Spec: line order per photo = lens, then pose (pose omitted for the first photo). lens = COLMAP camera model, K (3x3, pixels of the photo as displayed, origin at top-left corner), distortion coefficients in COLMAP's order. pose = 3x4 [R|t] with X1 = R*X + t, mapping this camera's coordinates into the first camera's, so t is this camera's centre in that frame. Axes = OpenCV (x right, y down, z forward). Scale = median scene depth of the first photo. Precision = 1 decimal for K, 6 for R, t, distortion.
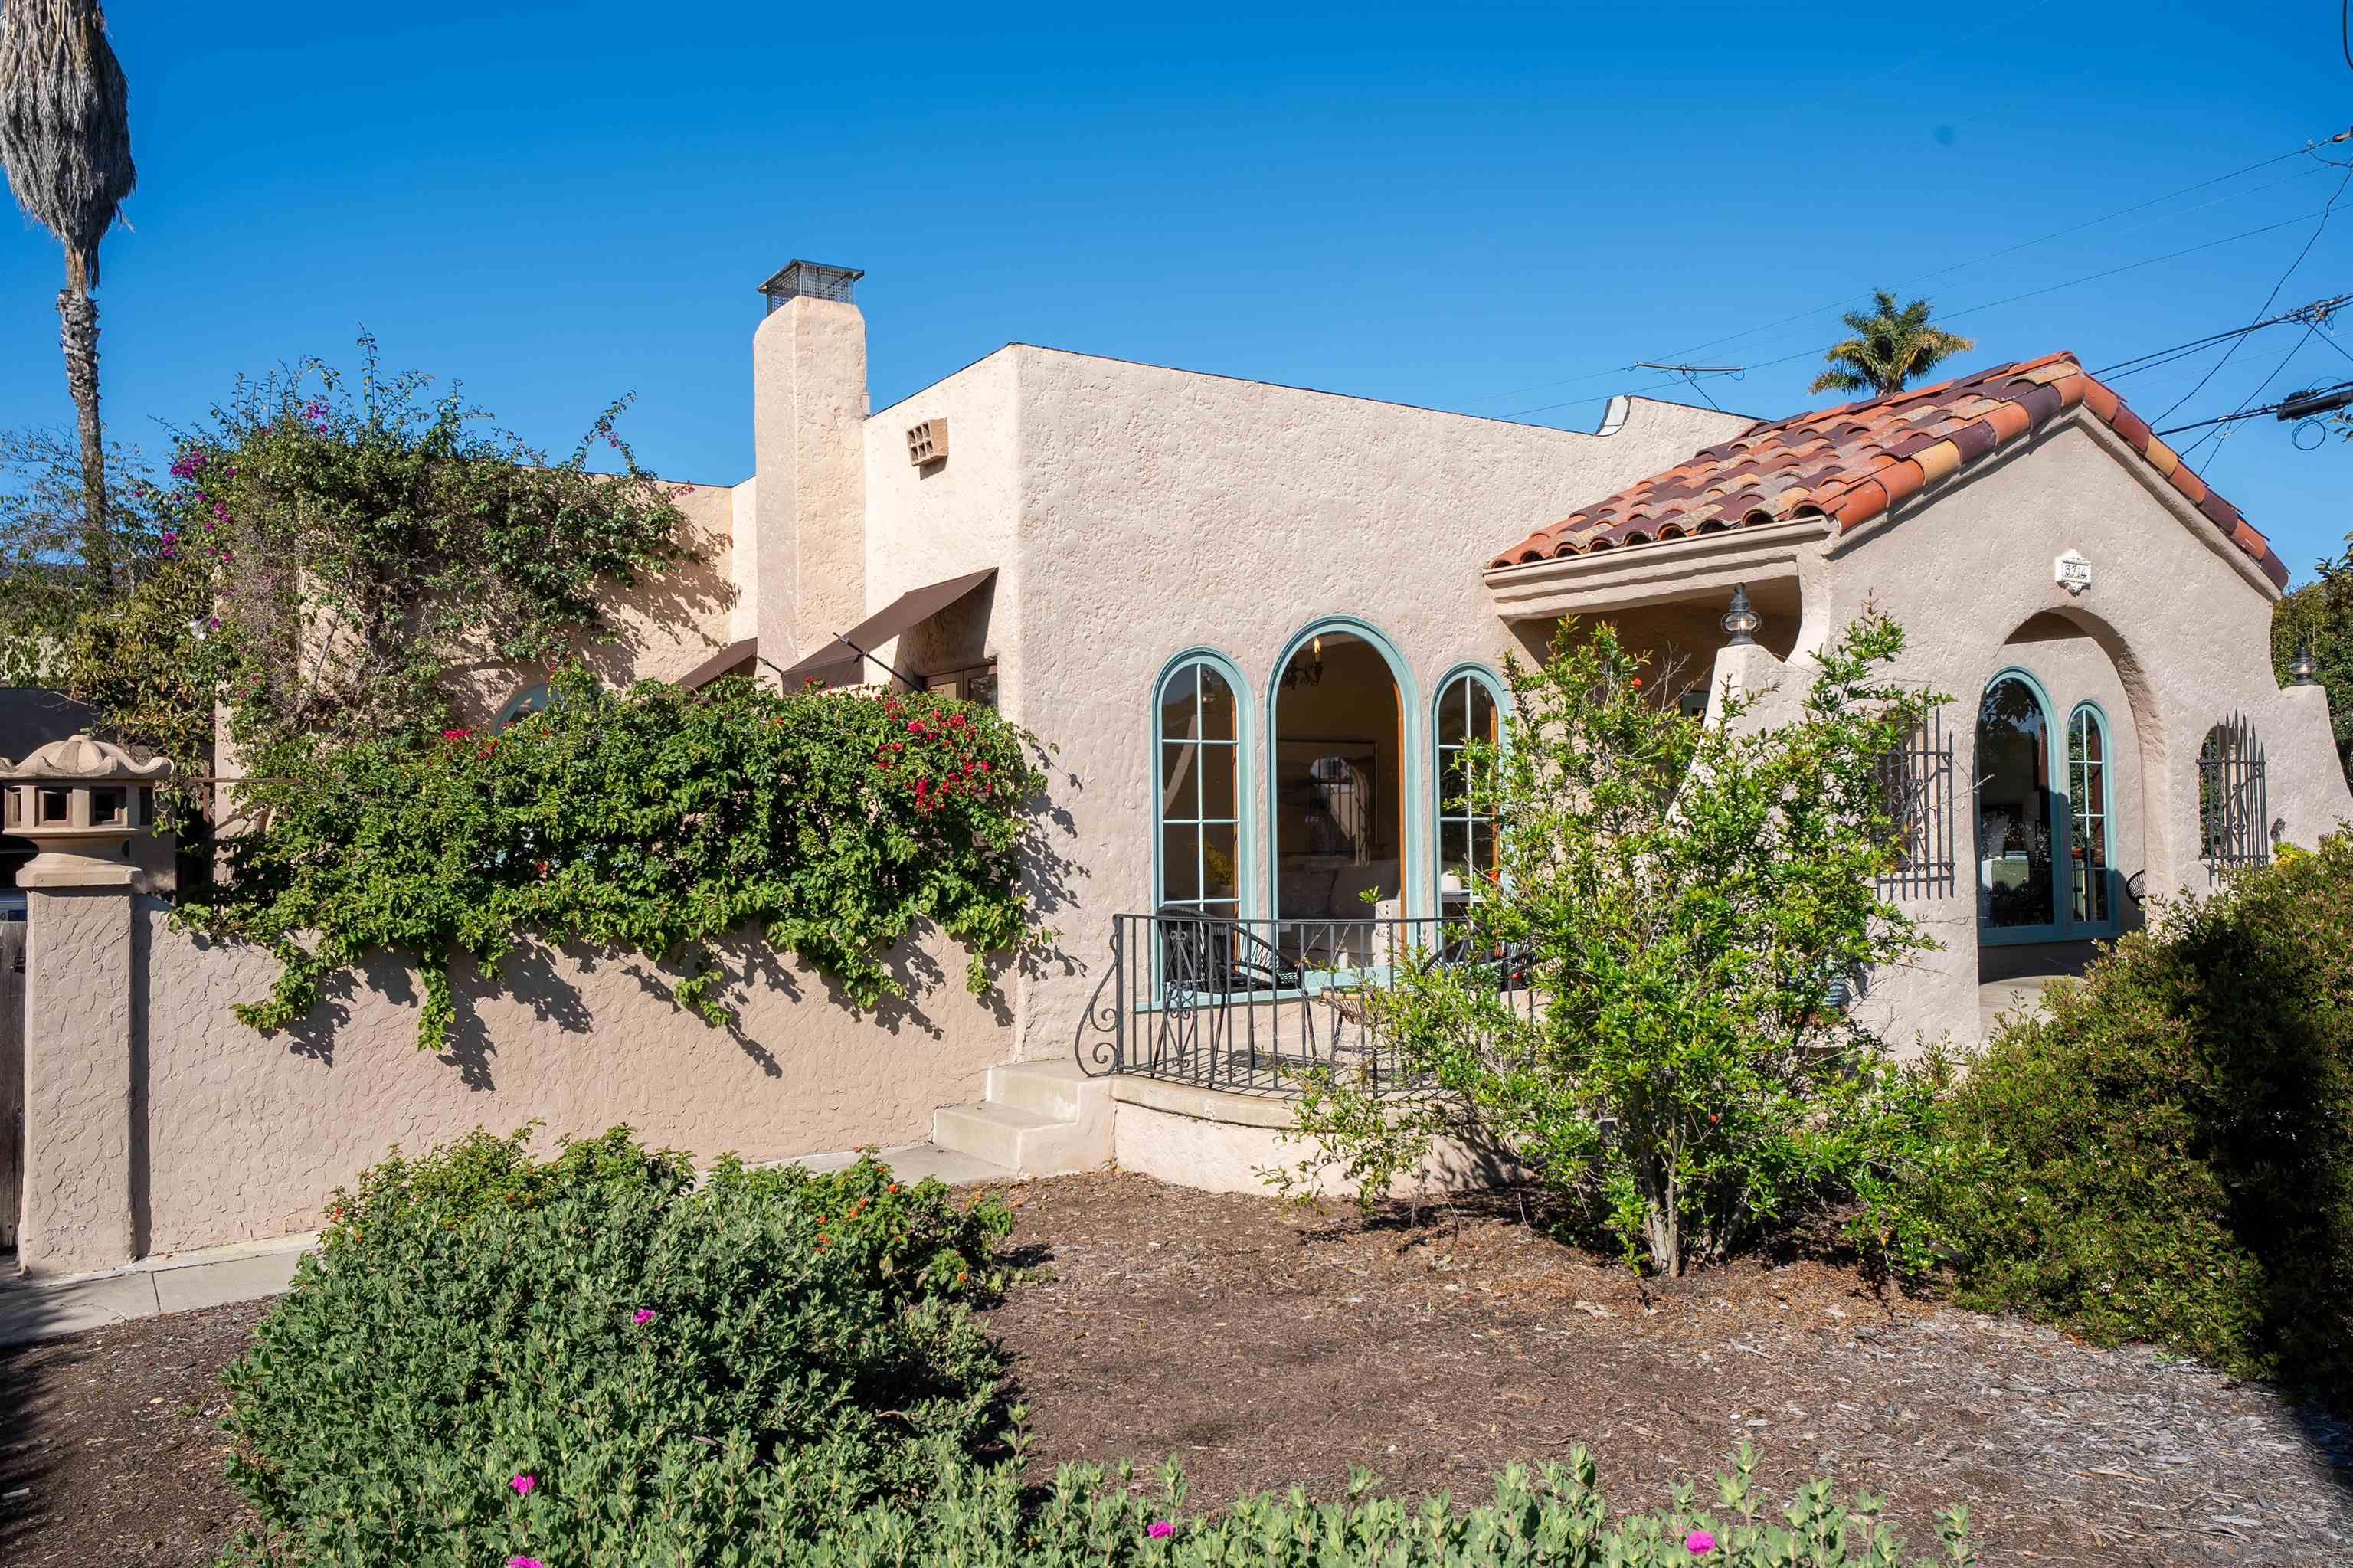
lens RADIAL K [[1742.8, 0, 1176.5], [0, 1742.8, 784.0], [0, 0, 1]] dist [0.010493, 0.002695]
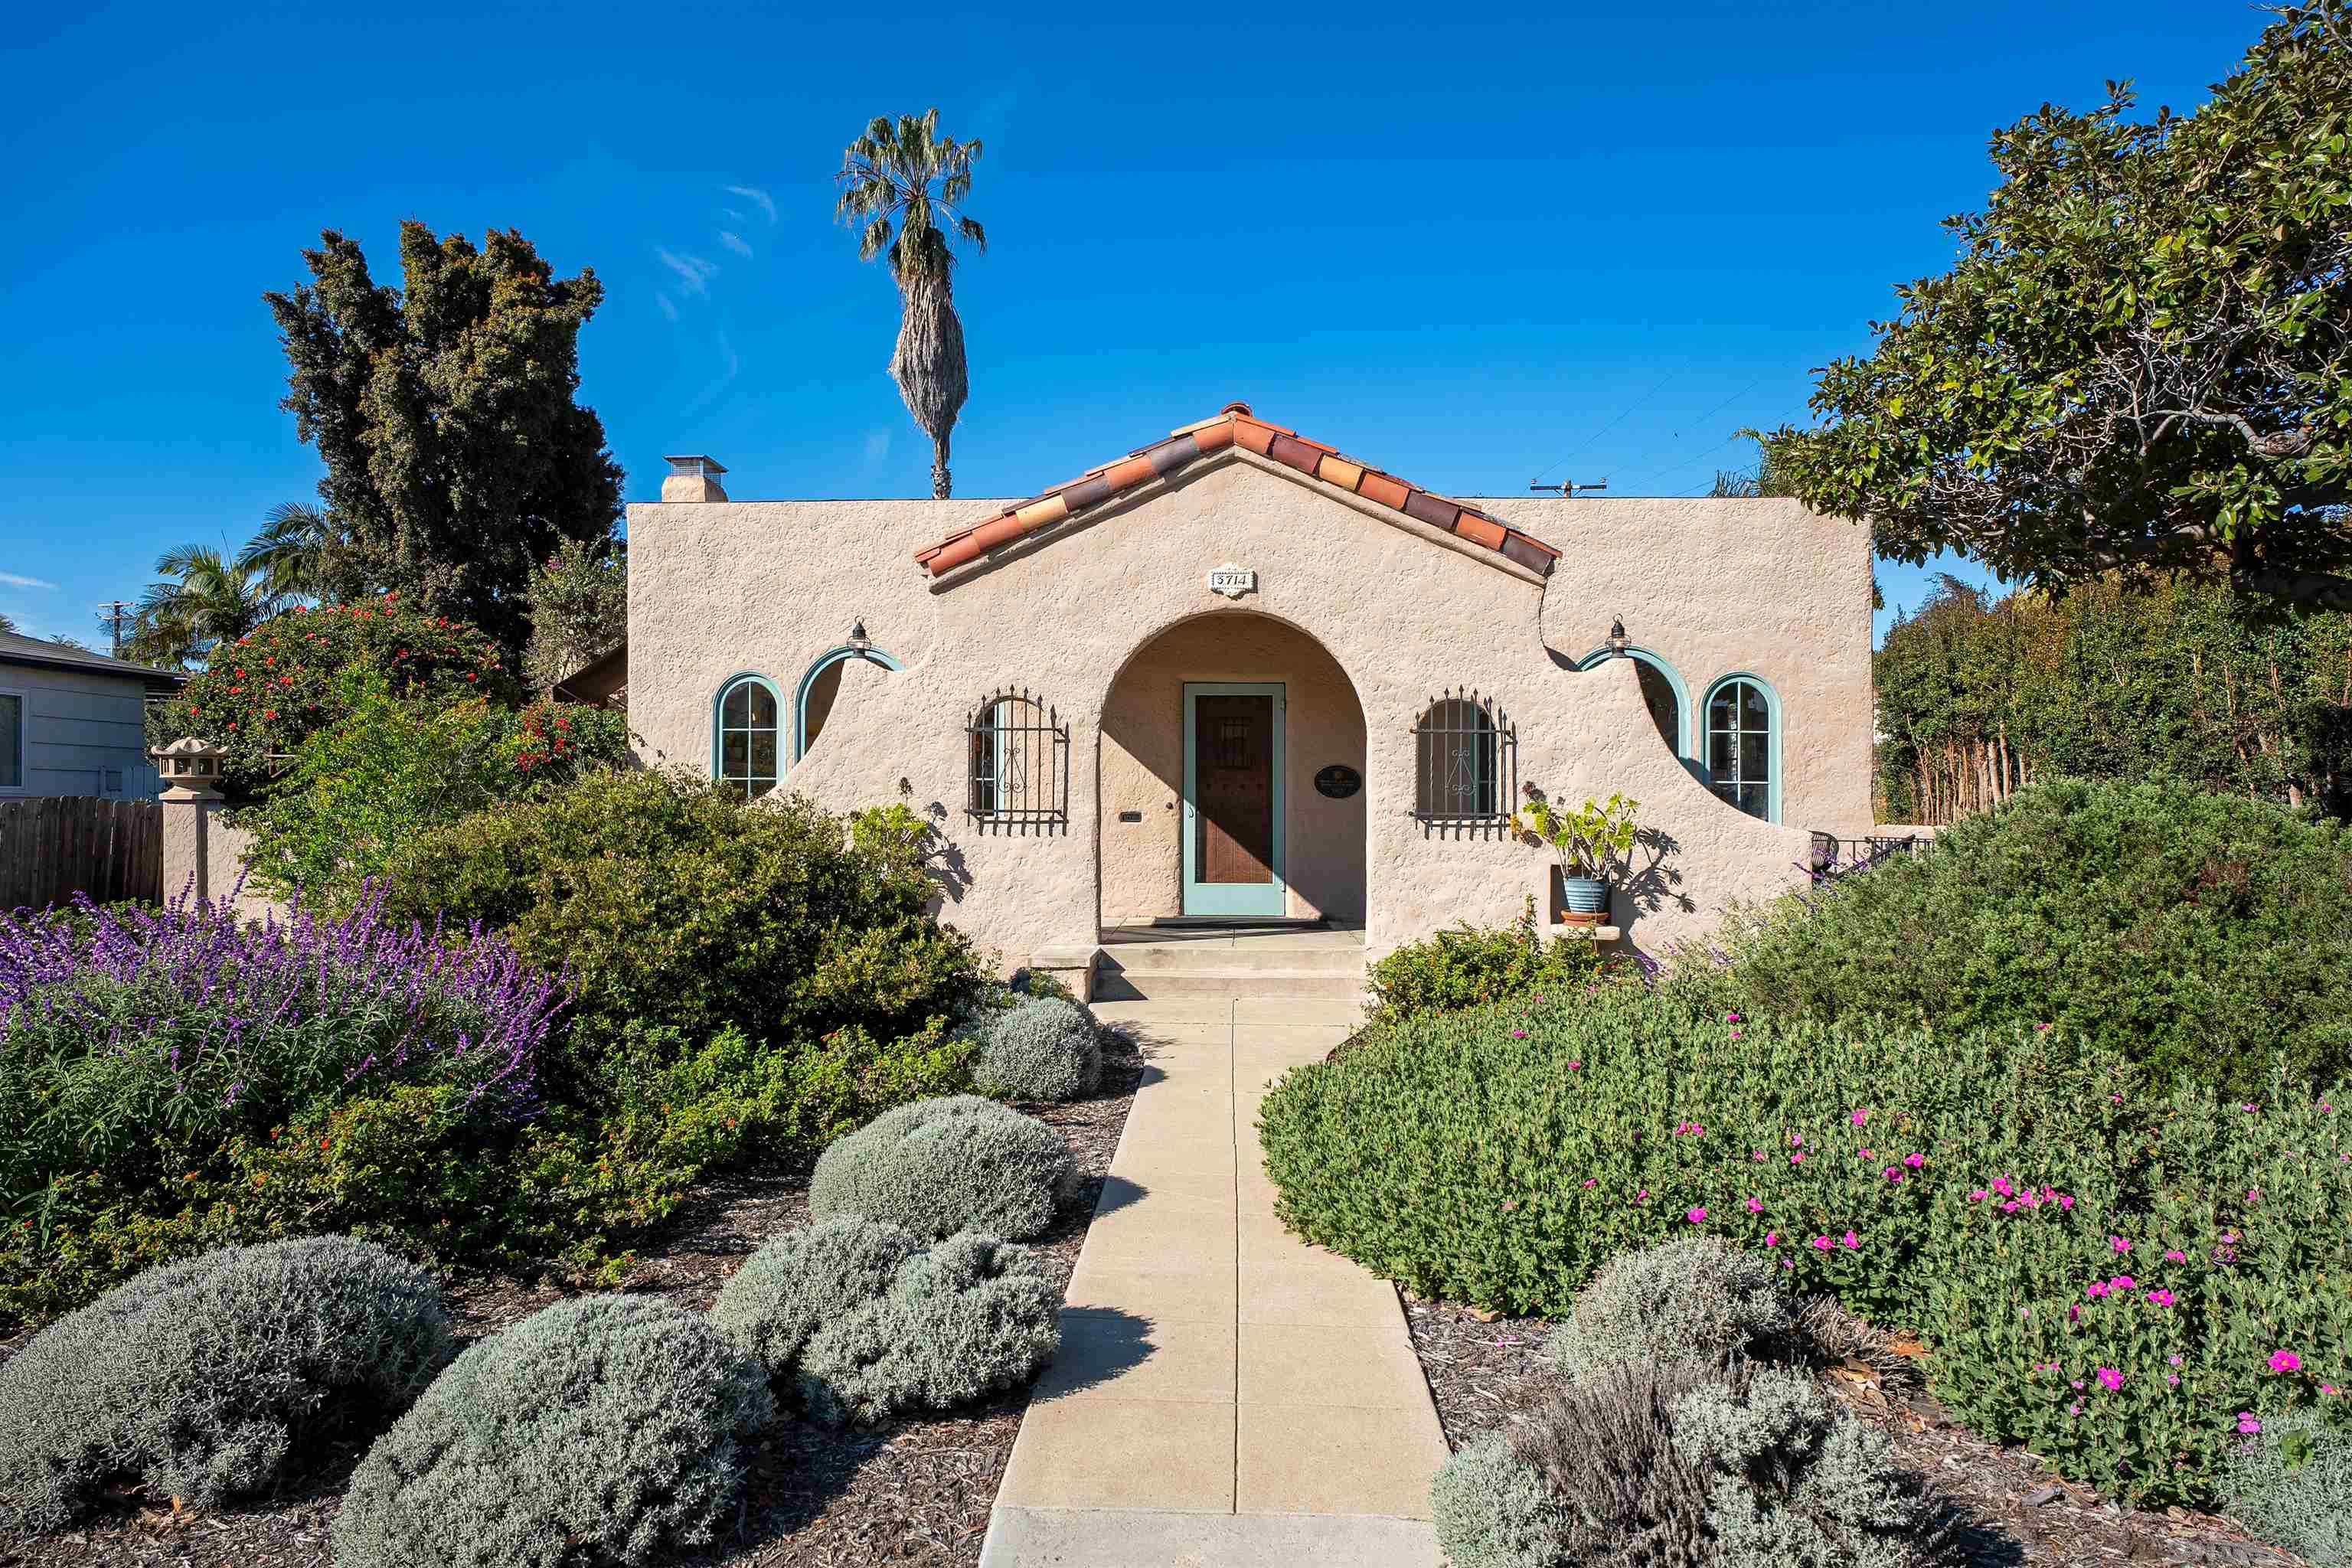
lens RADIAL K [[1431.6, 0, 1176.0], [0, 1431.6, 784.0], [0, 0, 1]] dist [-0.001992, -0.000450]
pose [[0.805931, 0.003555, -0.591999, 1.099187], [0.000752, 0.999975, 0.007029, 0.016380], [0.592010, -0.006110, 0.805908, 0.158415]]
